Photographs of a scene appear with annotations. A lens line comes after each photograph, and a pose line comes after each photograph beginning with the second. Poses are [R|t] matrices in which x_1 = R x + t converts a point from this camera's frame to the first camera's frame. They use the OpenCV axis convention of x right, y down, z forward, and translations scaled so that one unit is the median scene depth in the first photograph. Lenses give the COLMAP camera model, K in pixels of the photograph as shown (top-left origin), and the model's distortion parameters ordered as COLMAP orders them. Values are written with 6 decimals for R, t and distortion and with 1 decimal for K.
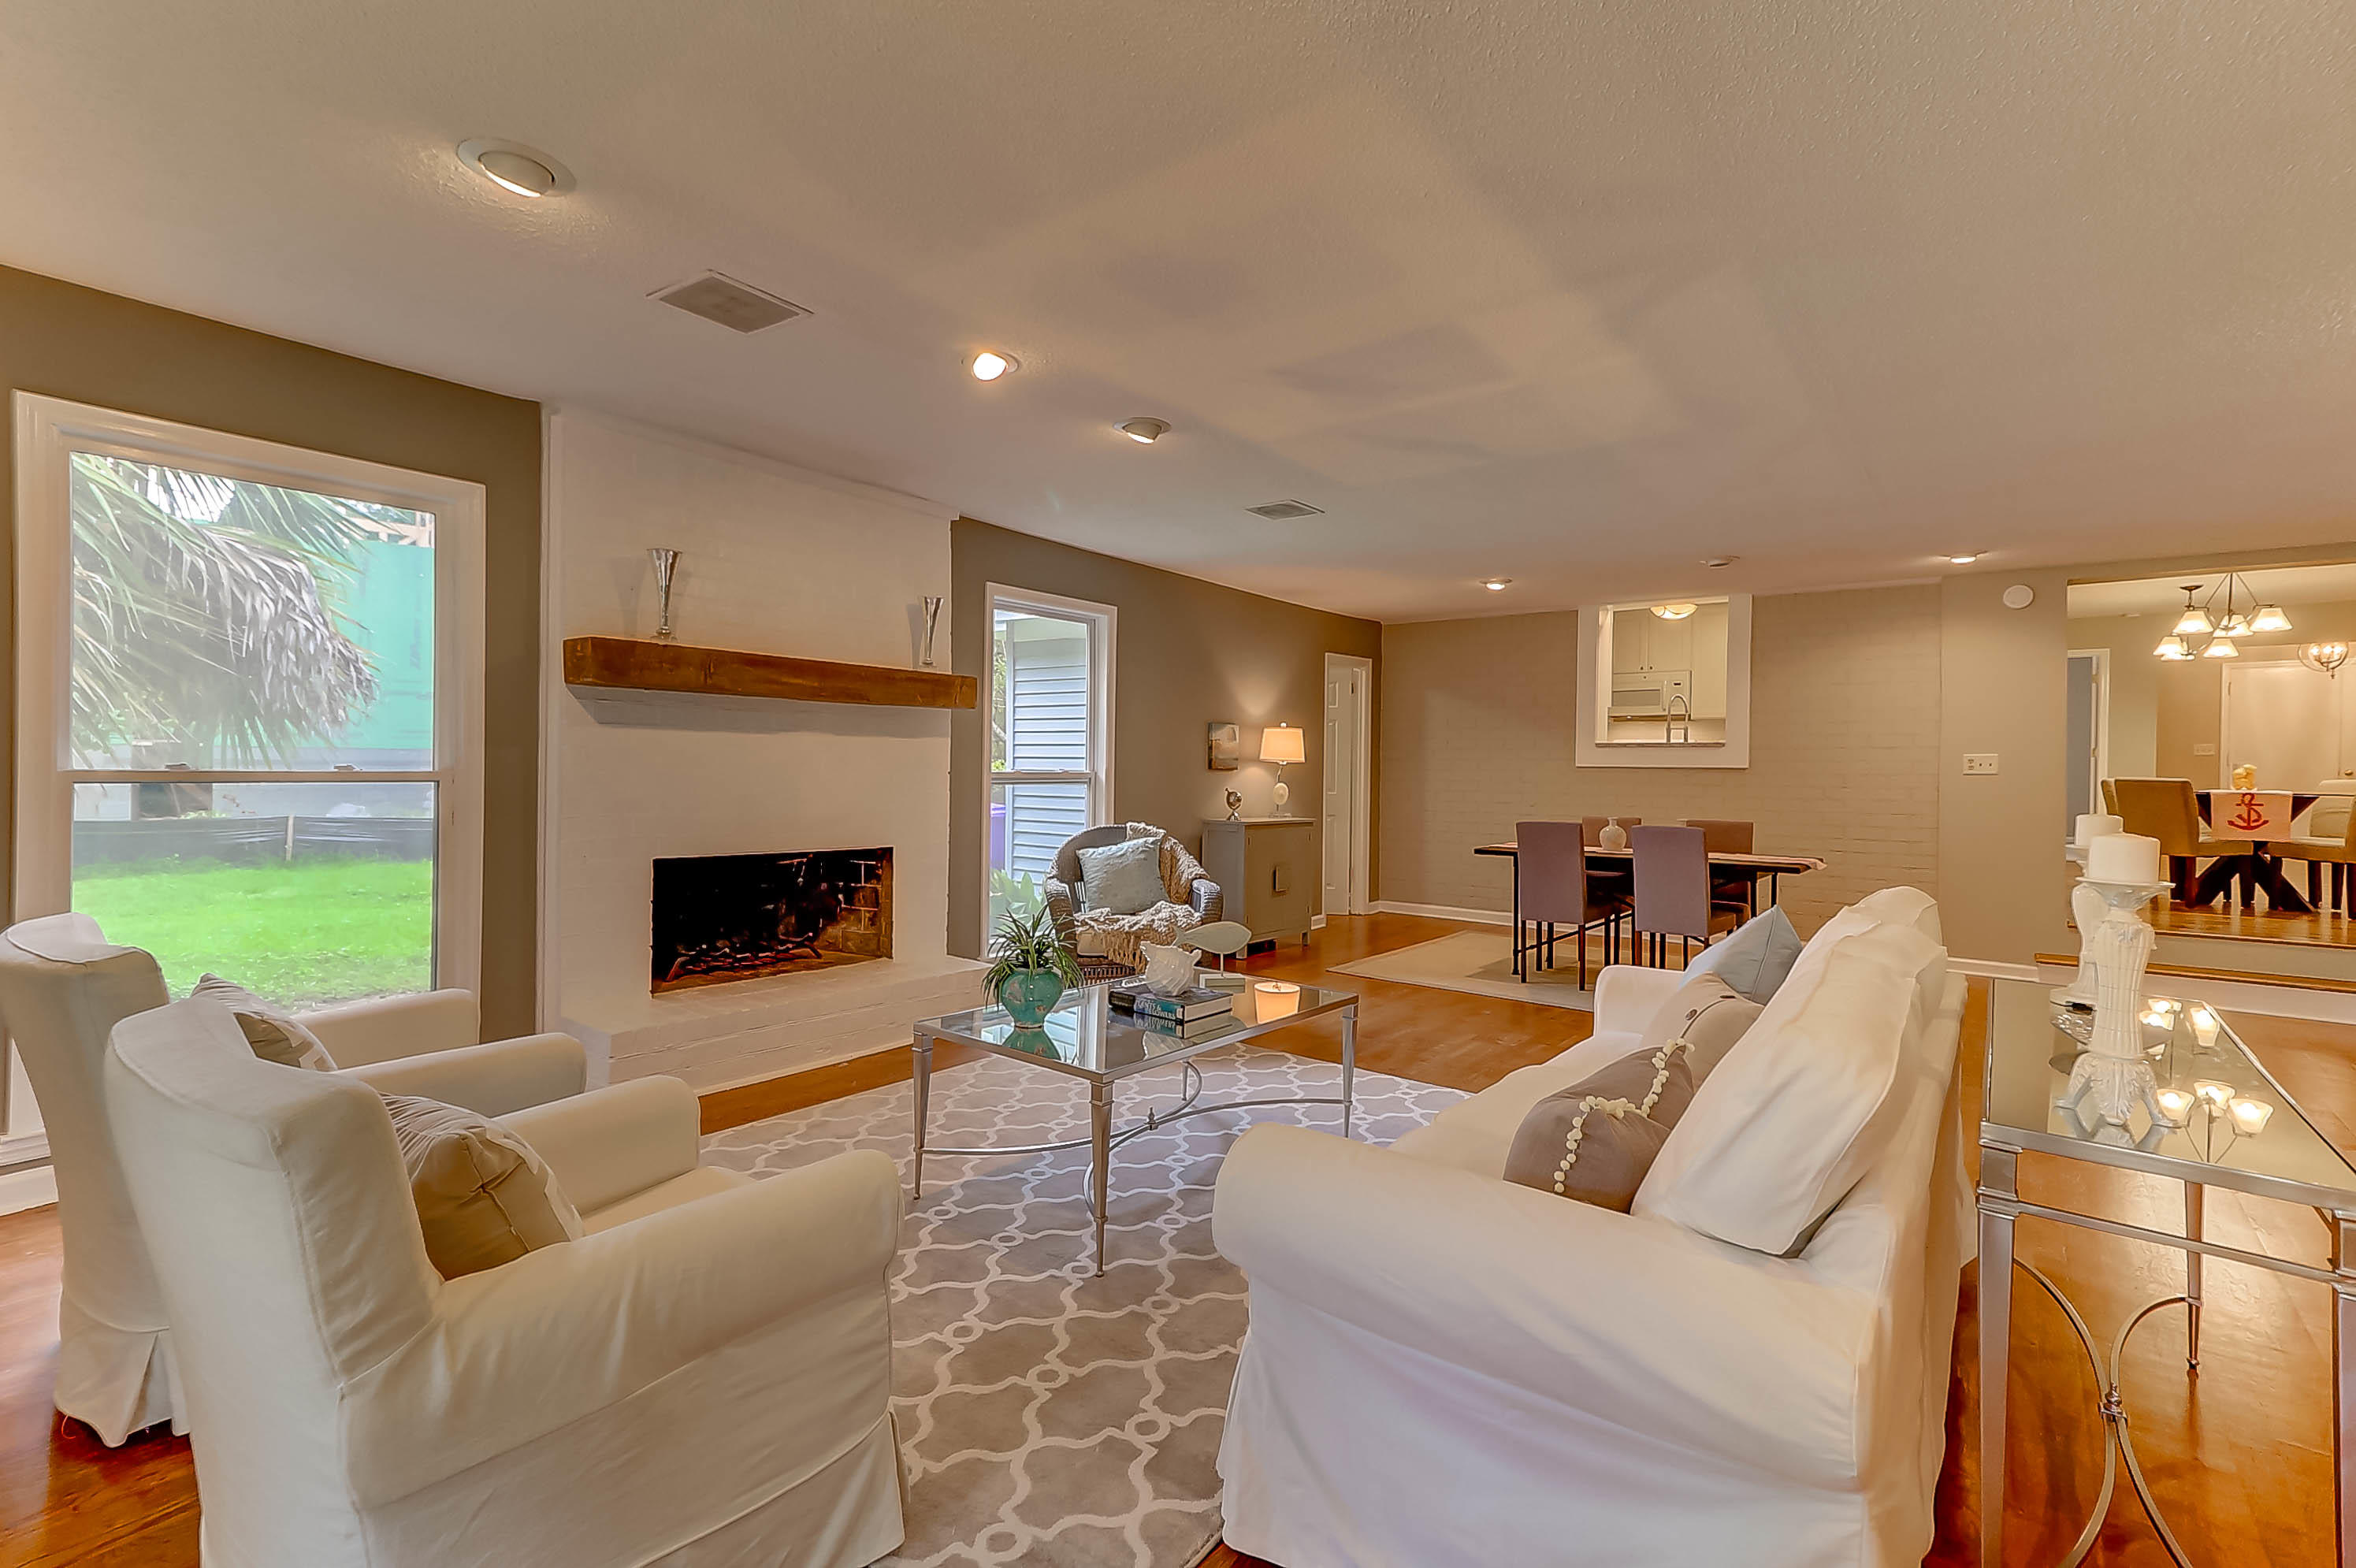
lens RADIAL K [[1060.7, 0, 1183.8], [0, 1060.7, 777.8], [0, 0, 1]] dist [0.031570, -0.000227]
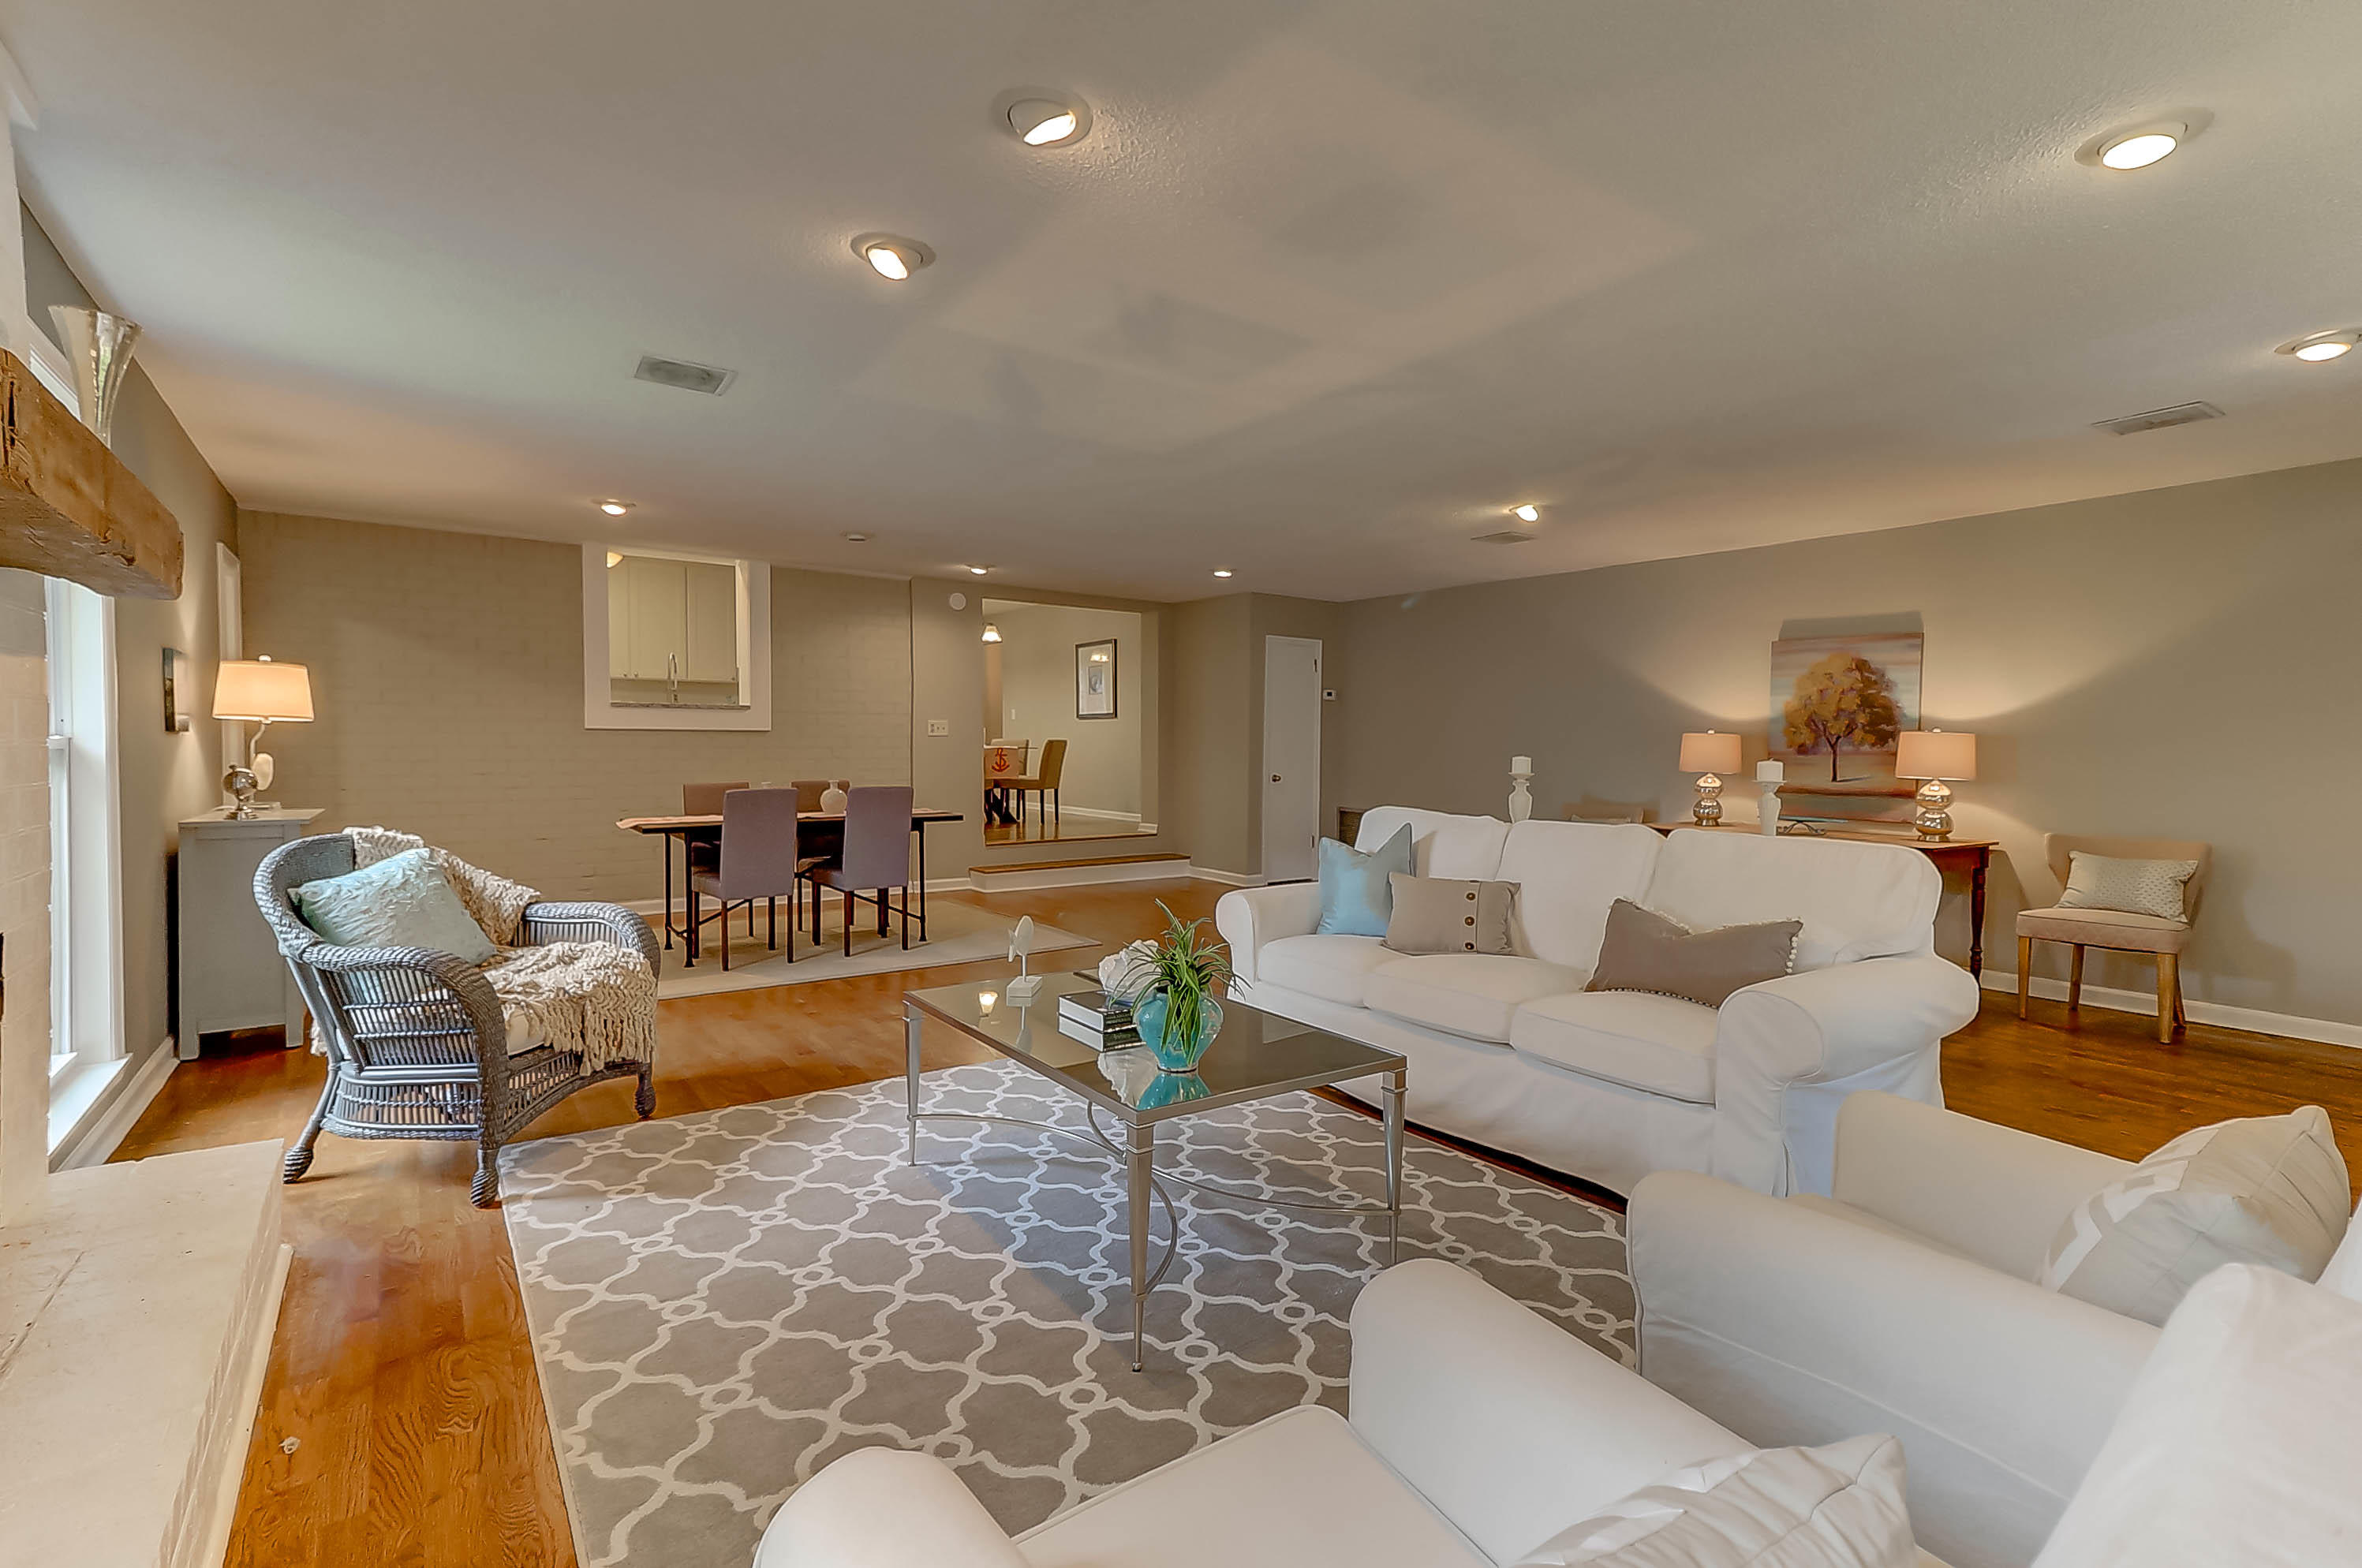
lens RADIAL K [[1063.3, 0, 1186.9], [0, 1063.3, 777.8], [0, 0, 1]] dist [0.031570, -0.000227]
pose [[0.287490, -0.041101, 0.956901, -0.510707], [0.006262, 0.999138, 0.041034, -0.004922], [-0.957763, -0.005805, 0.287500, 0.449902]]
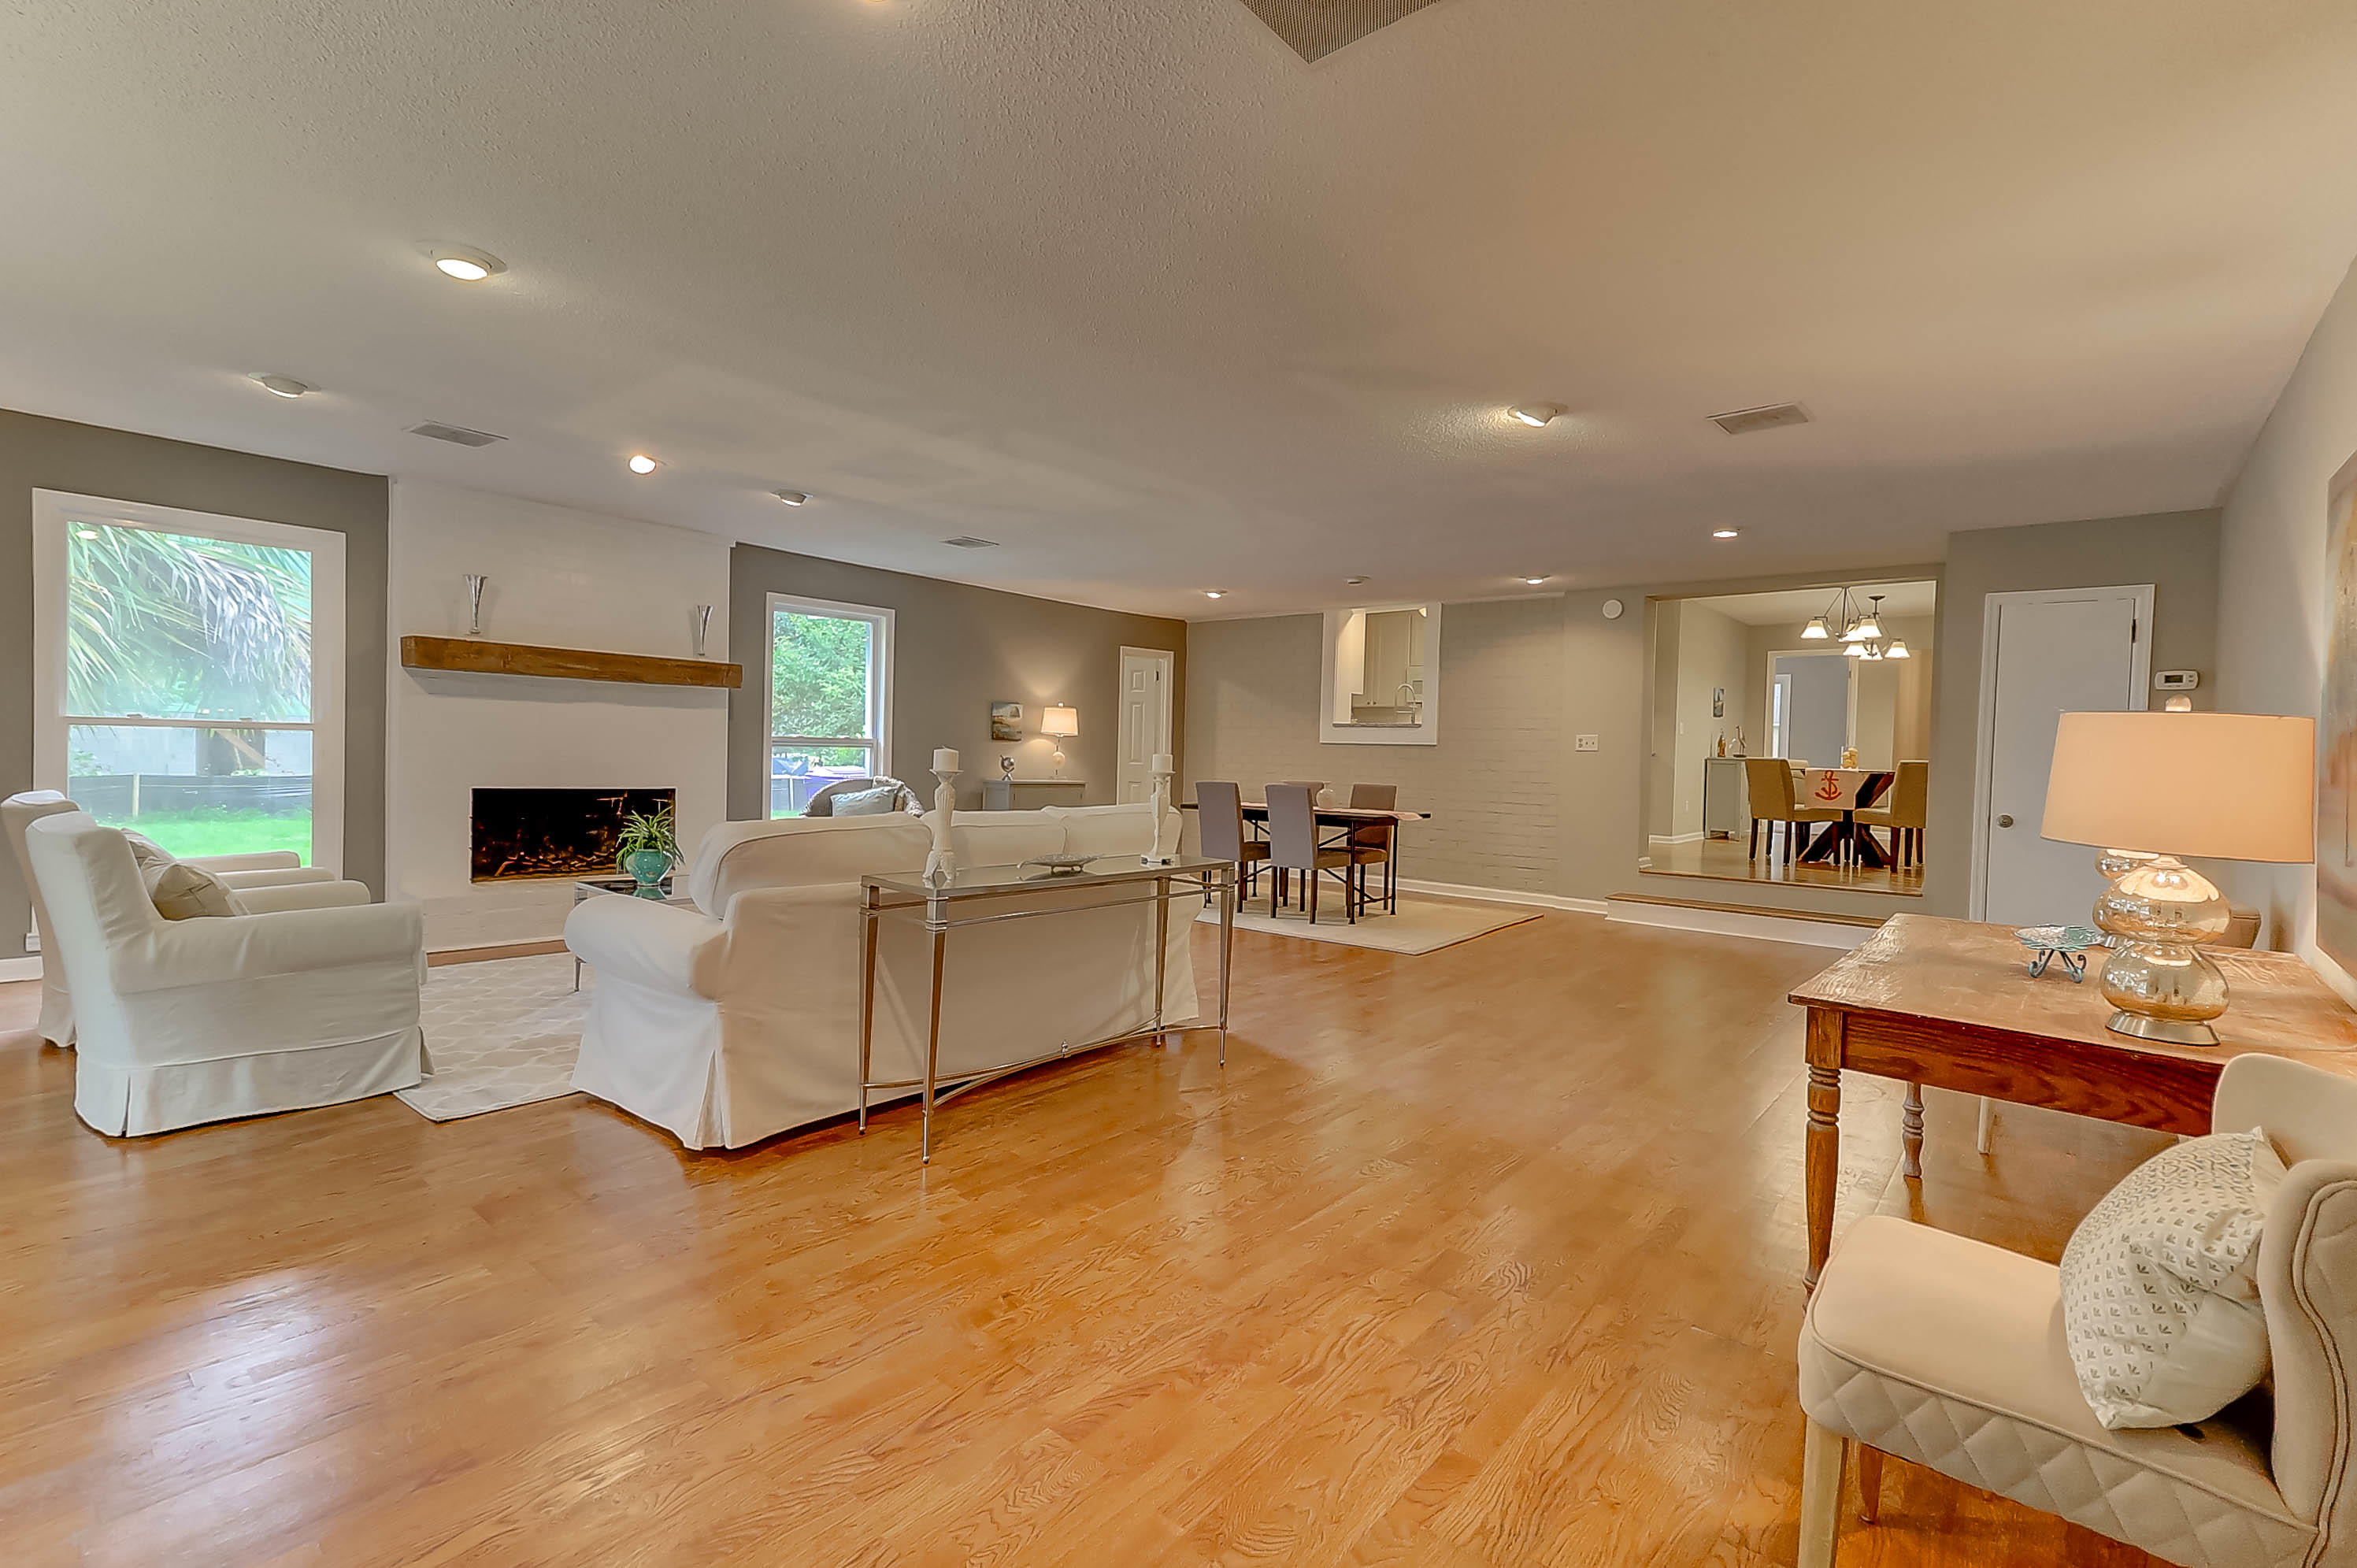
lens RADIAL K [[1061.2, 0, 1184.3], [0, 1061.2, 777.8], [0, 0, 1]] dist [0.031570, -0.000227]
pose [[0.998965, 0.015111, -0.042906, 0.419318], [-0.014444, 0.999770, 0.015826, 0.019338], [0.043135, -0.015190, 0.998954, -0.328315]]
